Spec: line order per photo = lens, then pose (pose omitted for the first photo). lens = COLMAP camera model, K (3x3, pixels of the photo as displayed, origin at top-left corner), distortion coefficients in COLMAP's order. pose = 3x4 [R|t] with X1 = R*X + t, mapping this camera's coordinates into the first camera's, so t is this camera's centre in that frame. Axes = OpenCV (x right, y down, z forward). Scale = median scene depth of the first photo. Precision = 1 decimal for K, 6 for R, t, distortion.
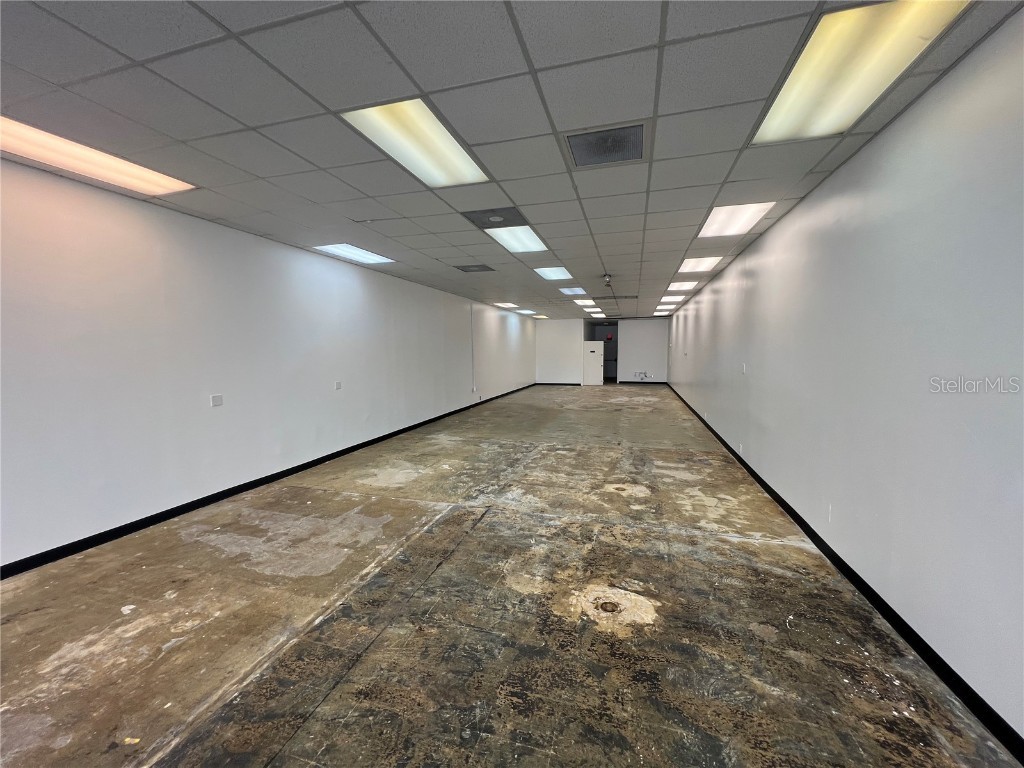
lens RADIAL K [[408.7, 0, 512.3], [0, 408.7, 383.9], [0, 0, 1]] dist [0.001810, -0.000506]
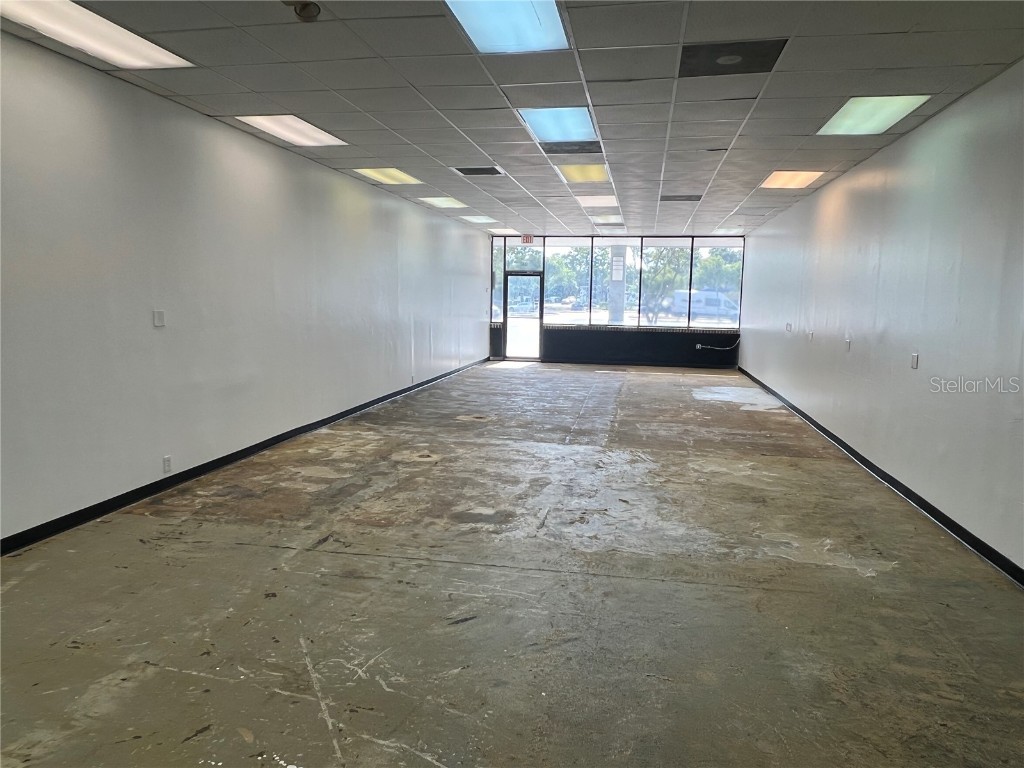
lens RADIAL K [[691.4, 0, 508.9], [0, 691.4, 378.7], [0, 0, 1]] dist [-0.002554, -0.000545]
pose [[-0.995384, -0.000821, -0.095967, 0.205093], [-0.020470, 0.978767, 0.203949, -0.170206], [0.093762, 0.204972, -0.974266, 2.121626]]
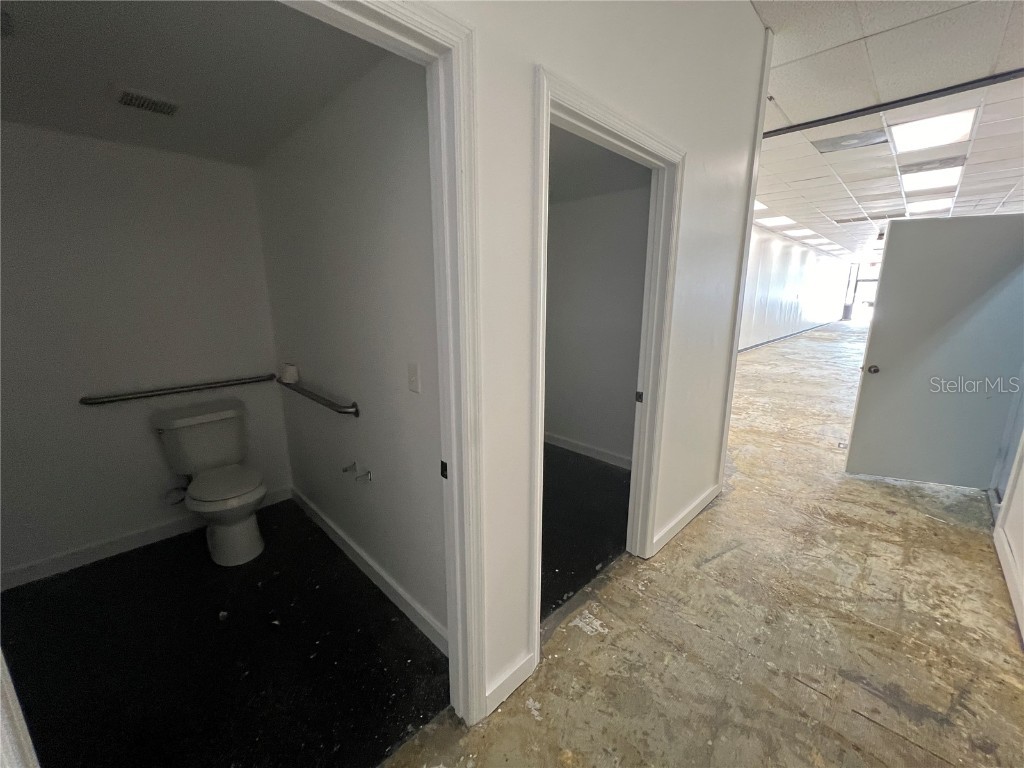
lens RADIAL K [[408.7, 0, 513.1], [0, 408.7, 387.2], [0, 0, 1]] dist [0.001810, -0.000506]
pose [[-0.883706, -0.100840, 0.457051, 0.932179], [0.044407, 0.954046, 0.296353, -0.336837], [-0.465931, 0.282185, -0.838618, 4.170047]]
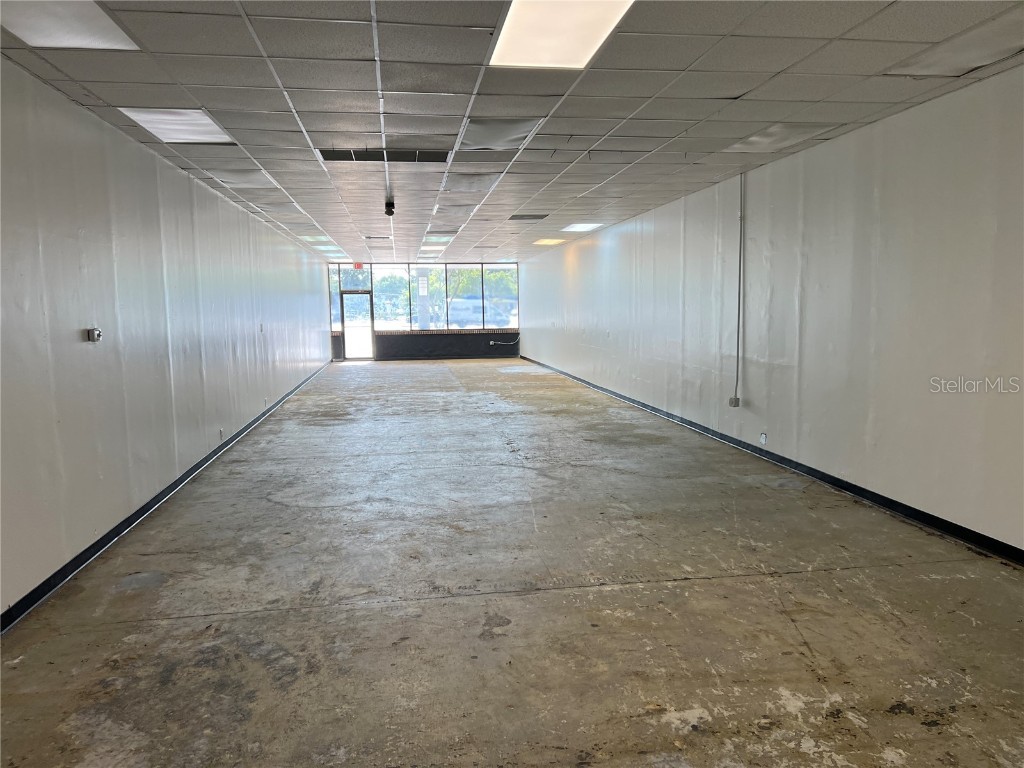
lens RADIAL K [[767.6, 0, 513.4], [0, 767.6, 387.9], [0, 0, 1]] dist [0.074157, -0.002861]
pose [[-0.904811, 0.060711, -0.421463, 0.879382], [-0.020753, 0.982320, 0.186055, -0.294324], [0.425308, 0.177091, -0.887554, 3.336359]]
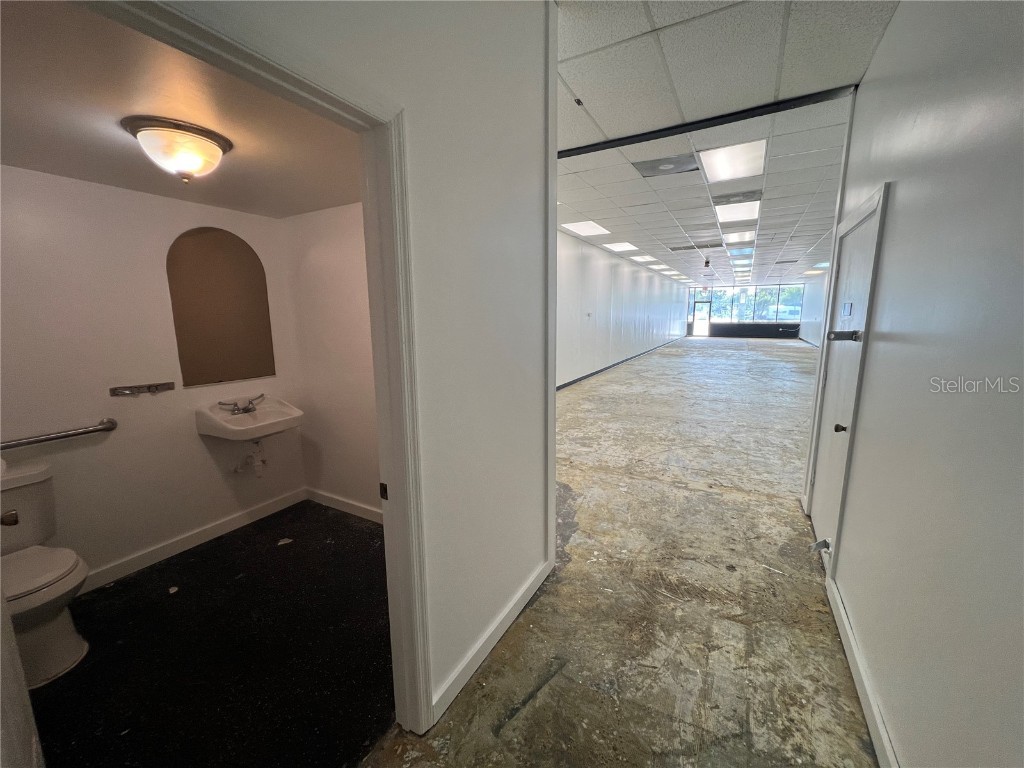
lens RADIAL K [[408.7, 0, 512.3], [0, 408.7, 387.6], [0, 0, 1]] dist [0.001810, -0.000506]
pose [[-0.975712, -0.026573, 0.217440, 0.874412], [0.031682, 0.965061, 0.260104, -0.329627], [-0.216755, 0.260676, -0.940779, 3.987863]]
